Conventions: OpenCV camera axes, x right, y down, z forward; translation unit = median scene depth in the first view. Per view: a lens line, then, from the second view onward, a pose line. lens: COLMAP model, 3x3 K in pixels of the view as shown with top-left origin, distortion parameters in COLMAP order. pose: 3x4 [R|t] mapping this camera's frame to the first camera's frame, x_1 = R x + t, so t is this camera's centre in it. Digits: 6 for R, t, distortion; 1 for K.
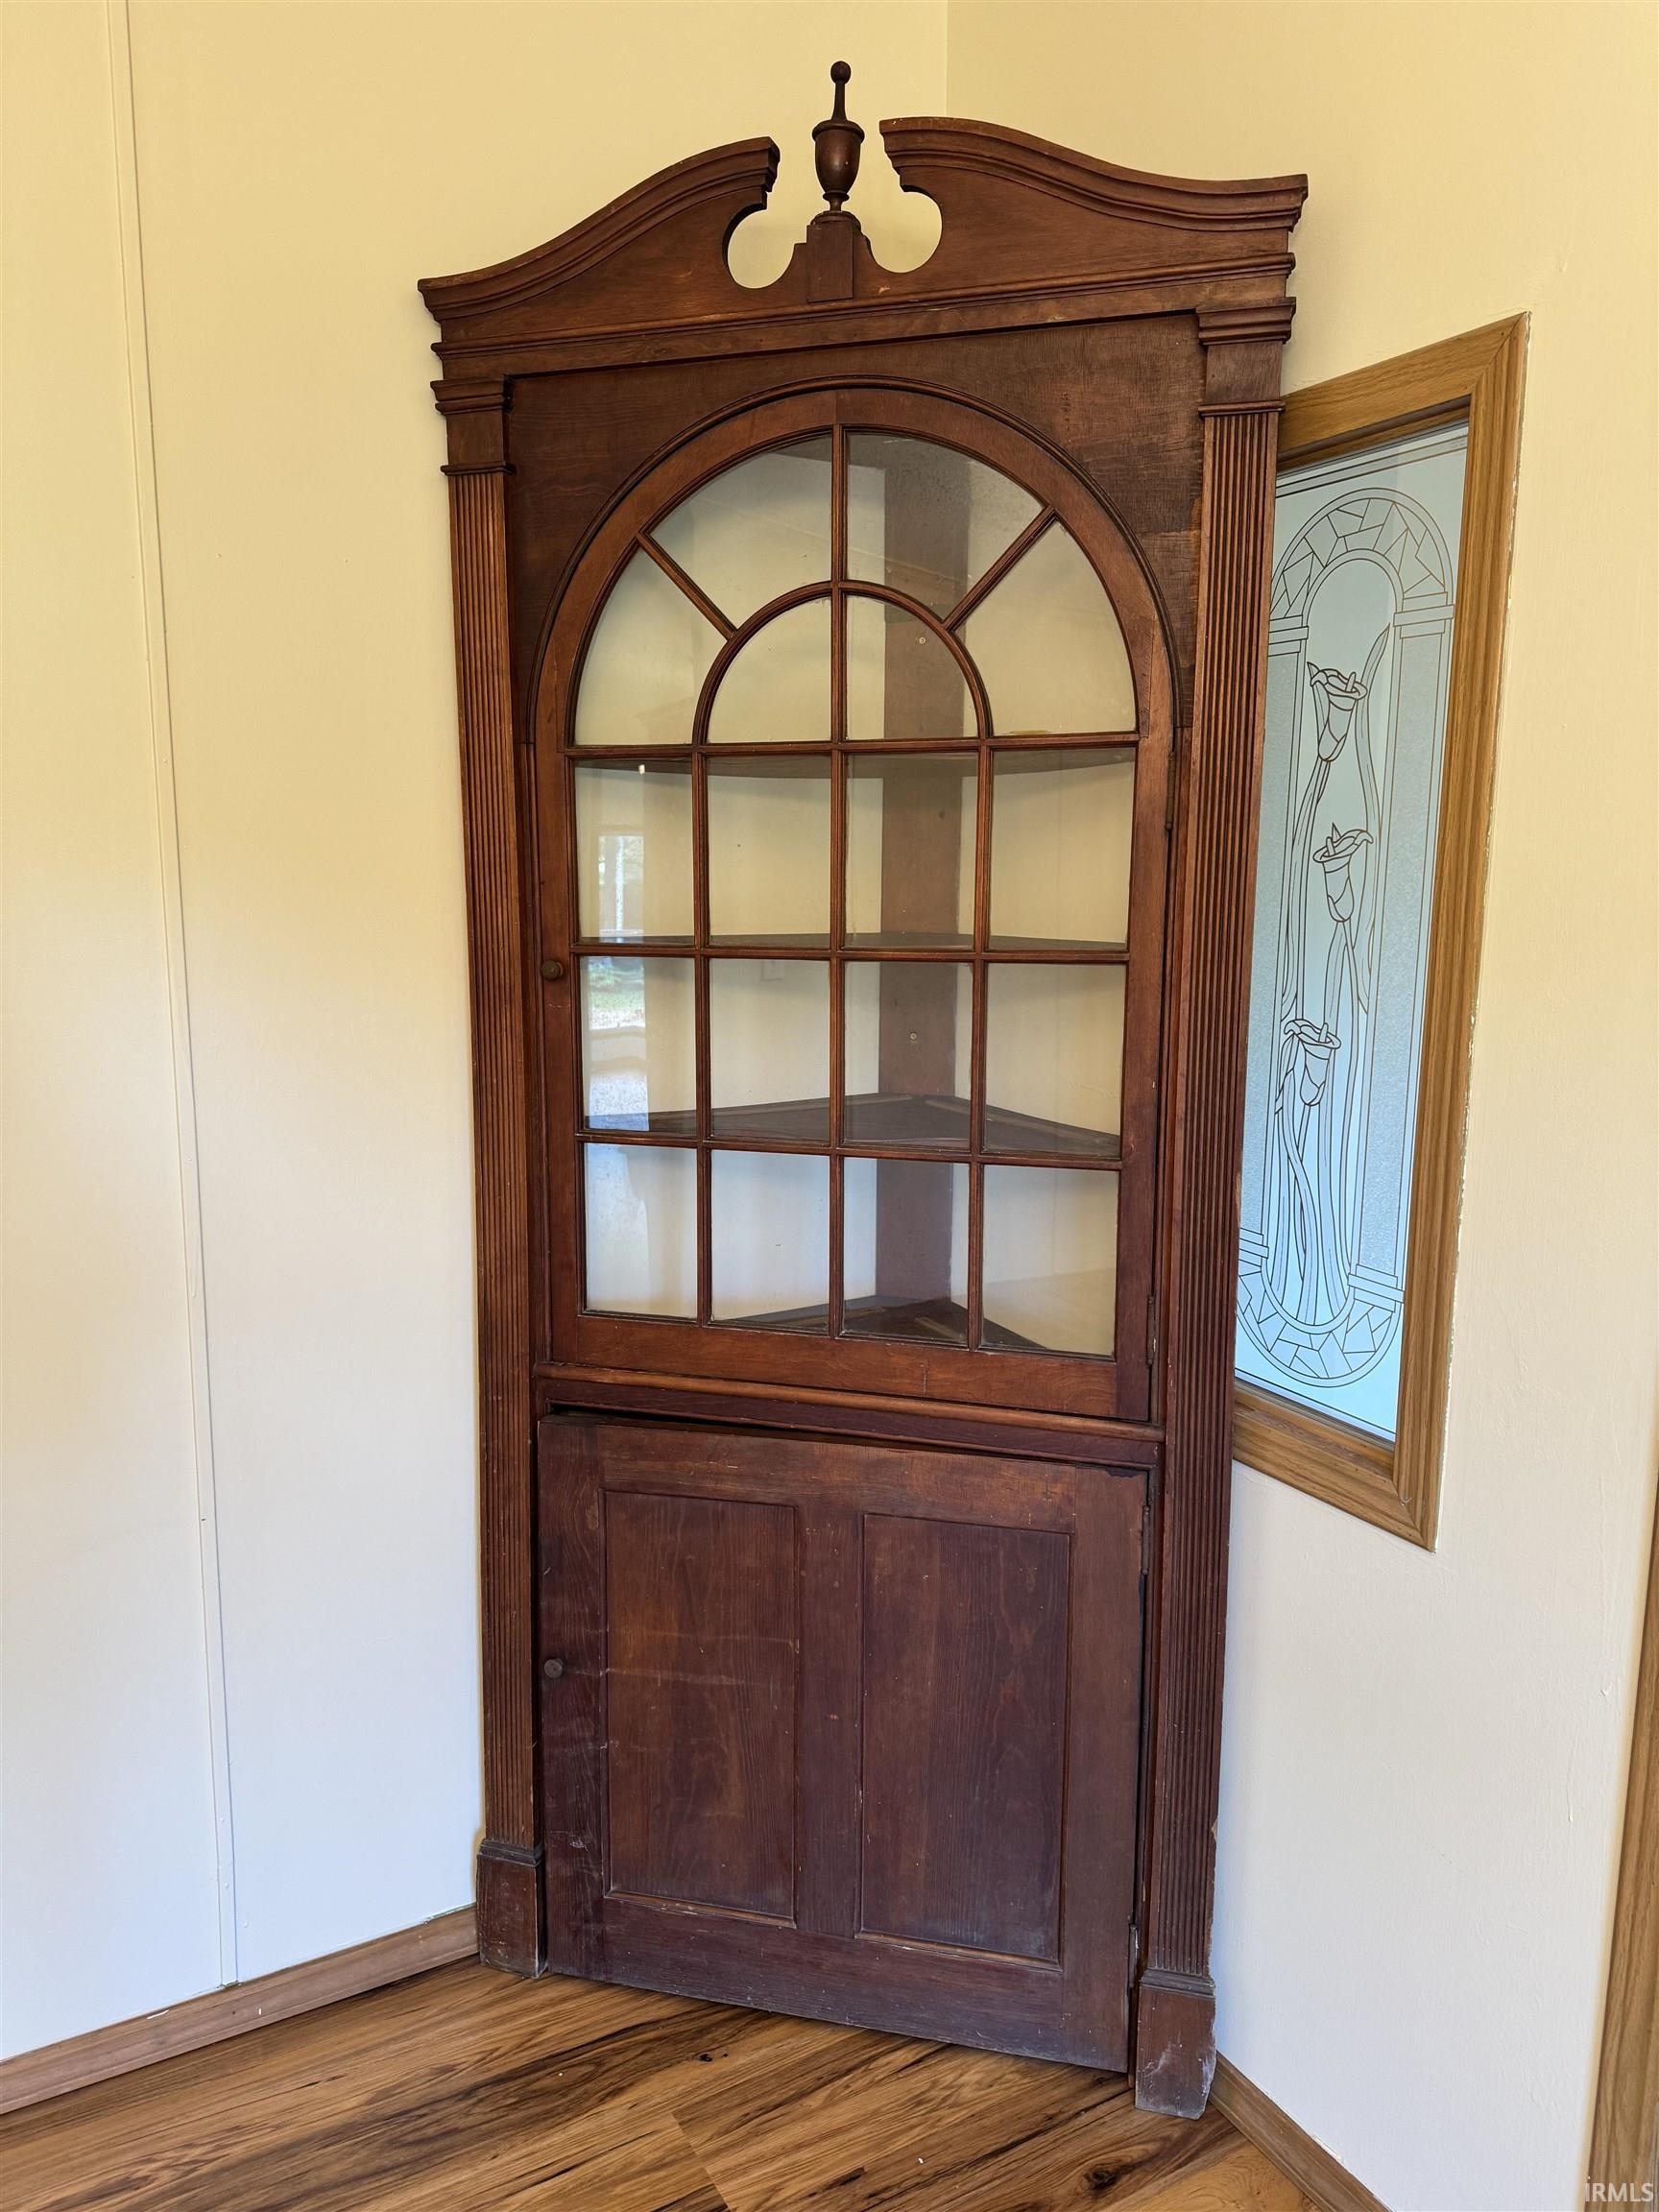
lens RADIAL K [[1541.9, 0, 830.7], [0, 1541.9, 1108.0], [0, 0, 1]] dist [0.009243, -0.003665]
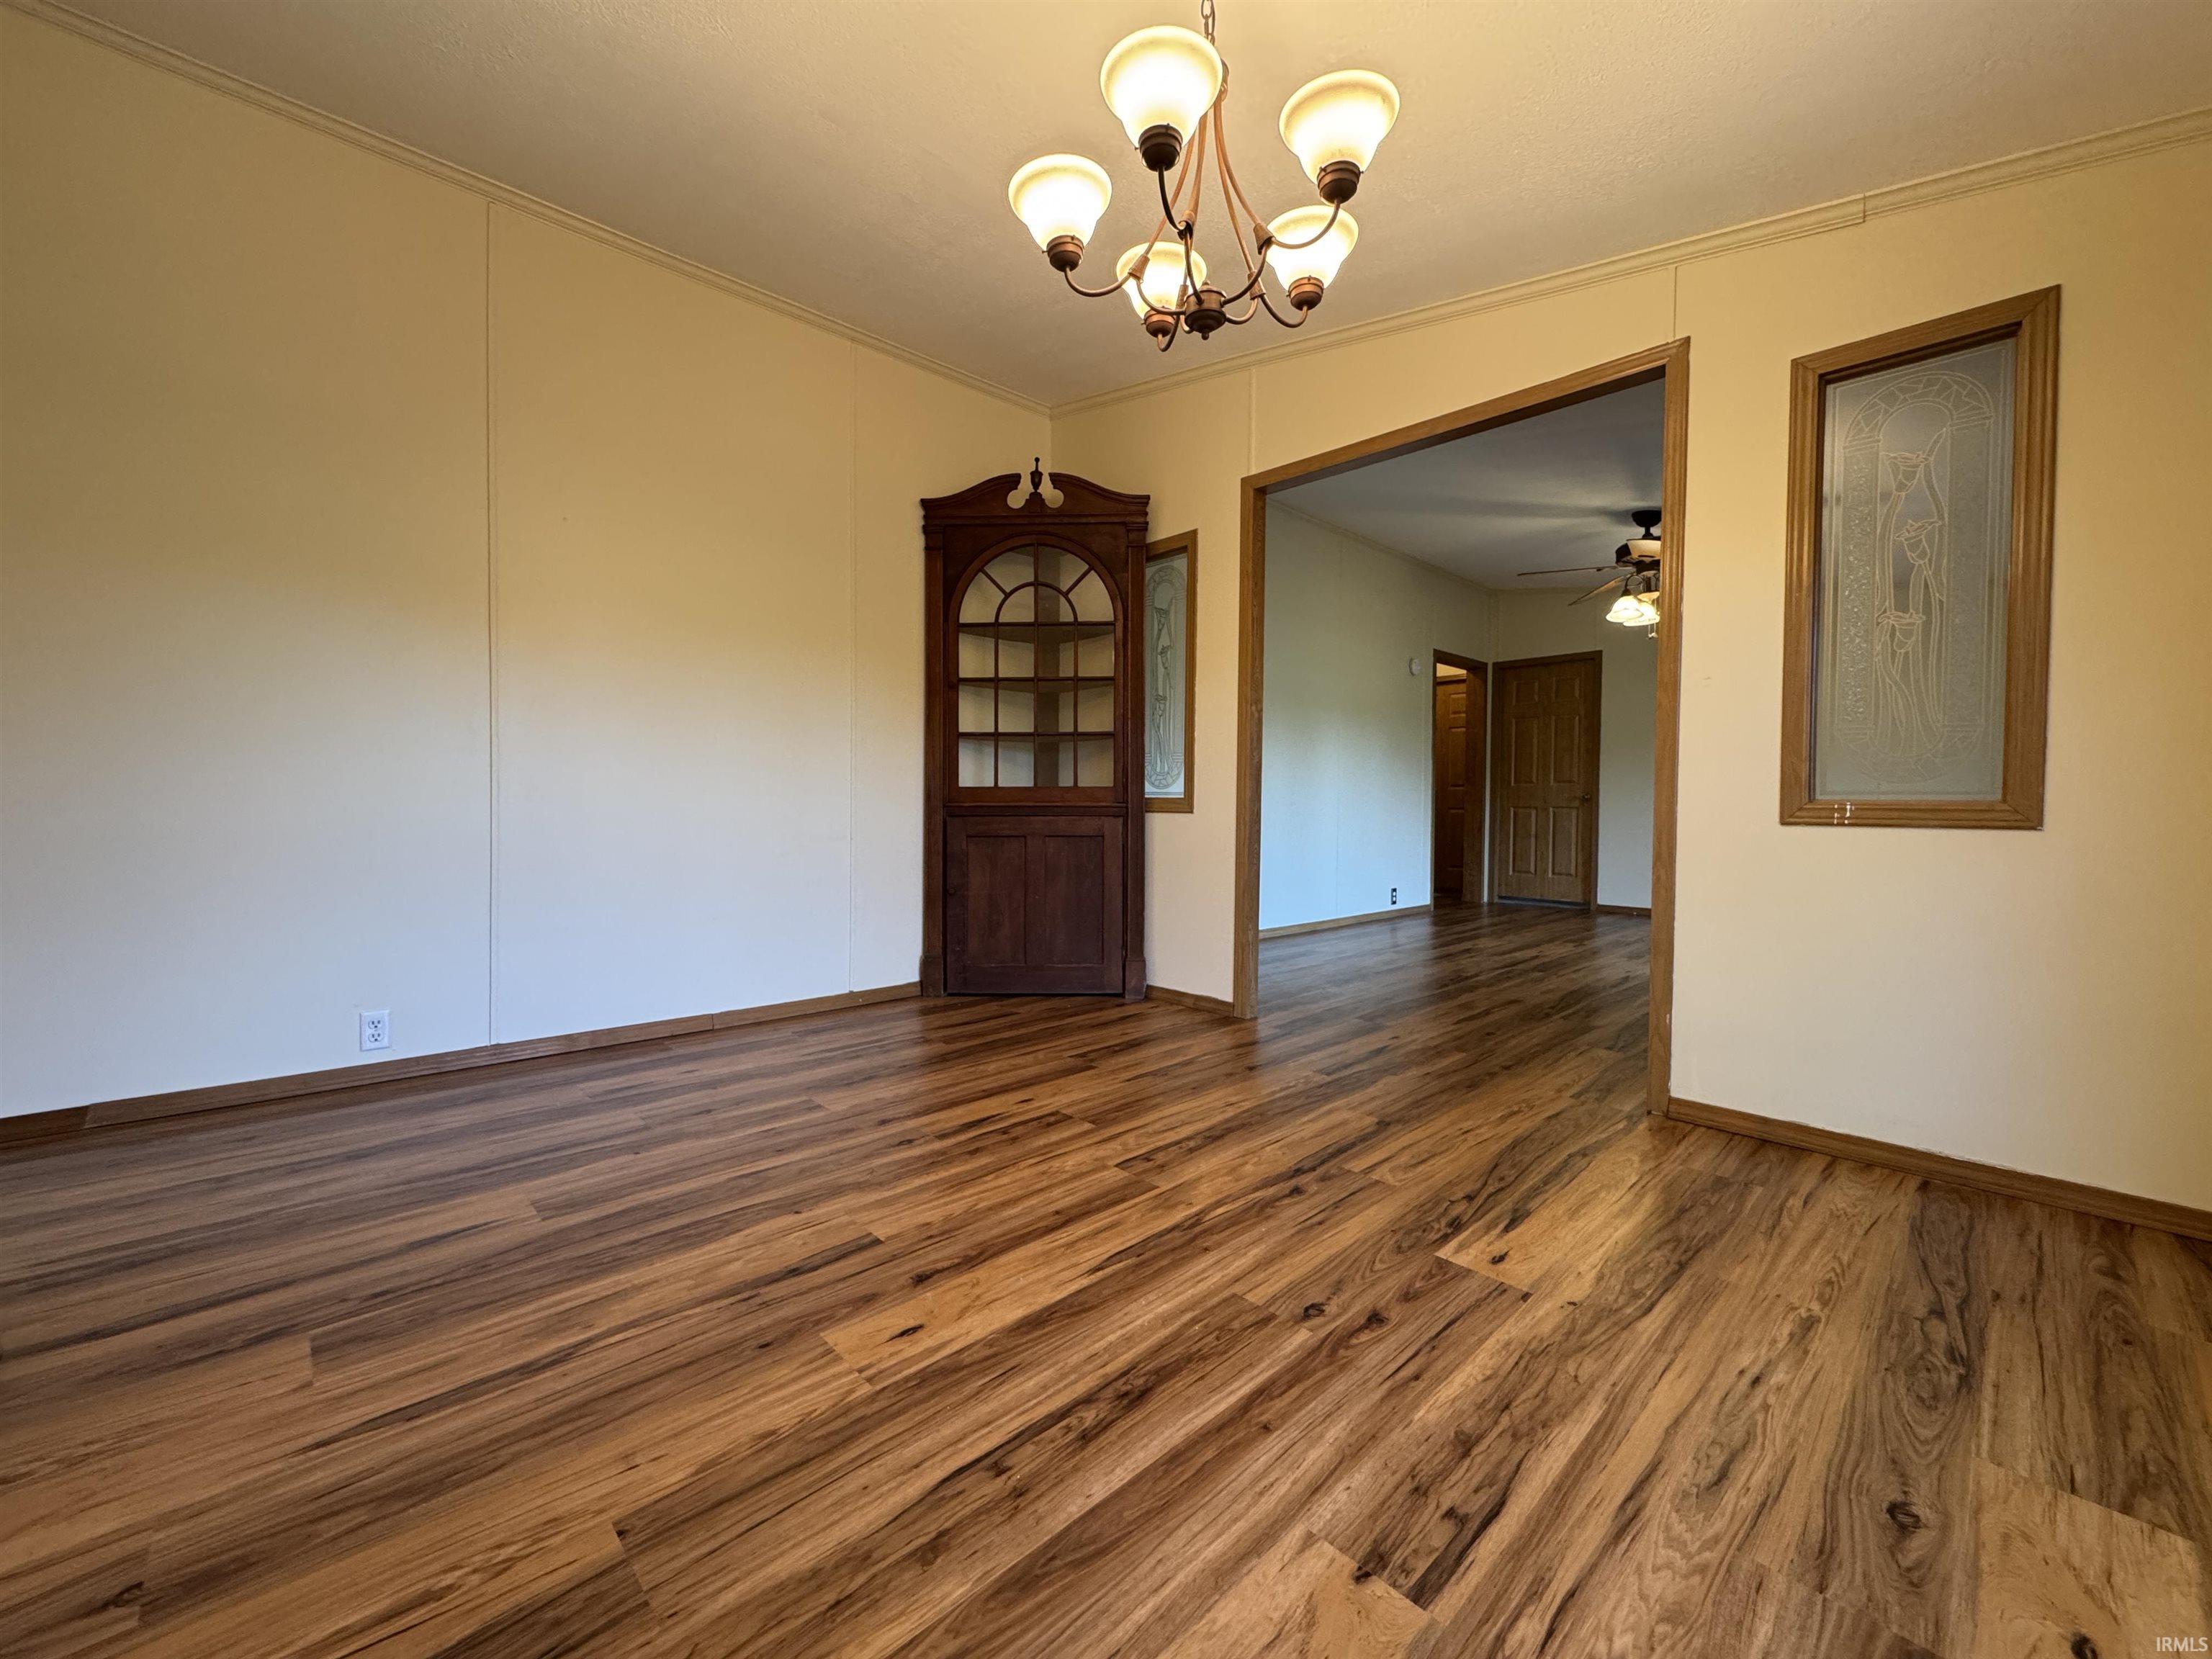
lens RADIAL K [[883.1, 0, 1110.3], [0, 883.1, 822.0], [0, 0, 1]] dist [-0.000823, -0.000023]
pose [[0.974592, -0.003338, 0.223962, -0.307204], [0.033704, 0.990690, -0.131903, 0.539867], [-0.221436, 0.136100, 0.965631, -1.066343]]
